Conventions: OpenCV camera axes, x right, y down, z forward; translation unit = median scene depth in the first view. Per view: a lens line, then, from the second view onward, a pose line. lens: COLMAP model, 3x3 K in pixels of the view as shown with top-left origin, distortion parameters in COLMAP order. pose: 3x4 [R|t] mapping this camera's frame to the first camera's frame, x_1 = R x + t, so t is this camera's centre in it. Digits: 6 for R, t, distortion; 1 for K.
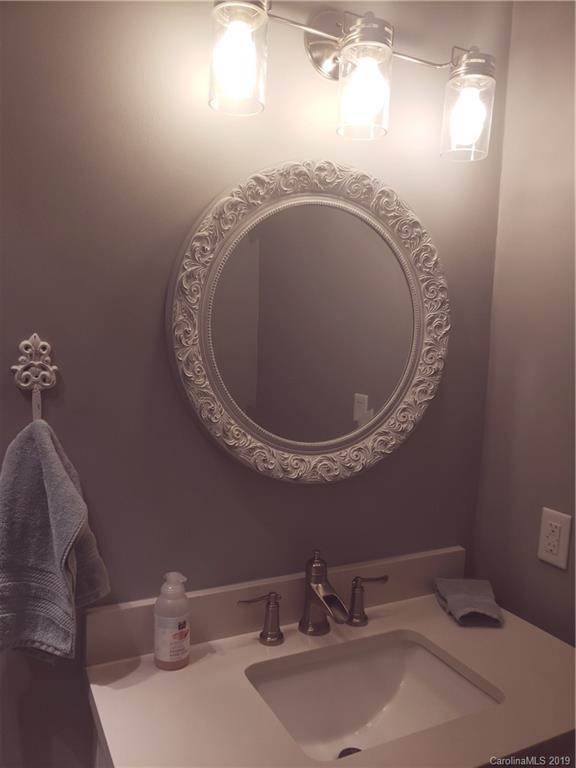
lens RADIAL K [[612.6, 0, 279.2], [0, 612.6, 403.8], [0, 0, 1]] dist [0.028136, 0.020411]
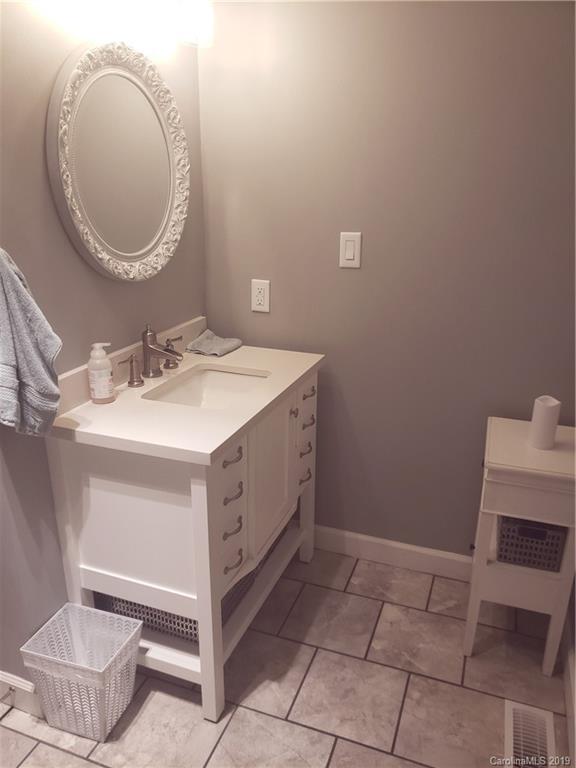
lens RADIAL K [[612.6, 0, 288.5], [0, 612.6, 385.4], [0, 0, 1]] dist [0.028136, 0.020411]
pose [[0.748220, -0.242450, 0.617564, -0.645430], [0.087467, 0.958759, 0.270427, 0.002268], [-0.657660, -0.148322, 0.738569, -0.368417]]
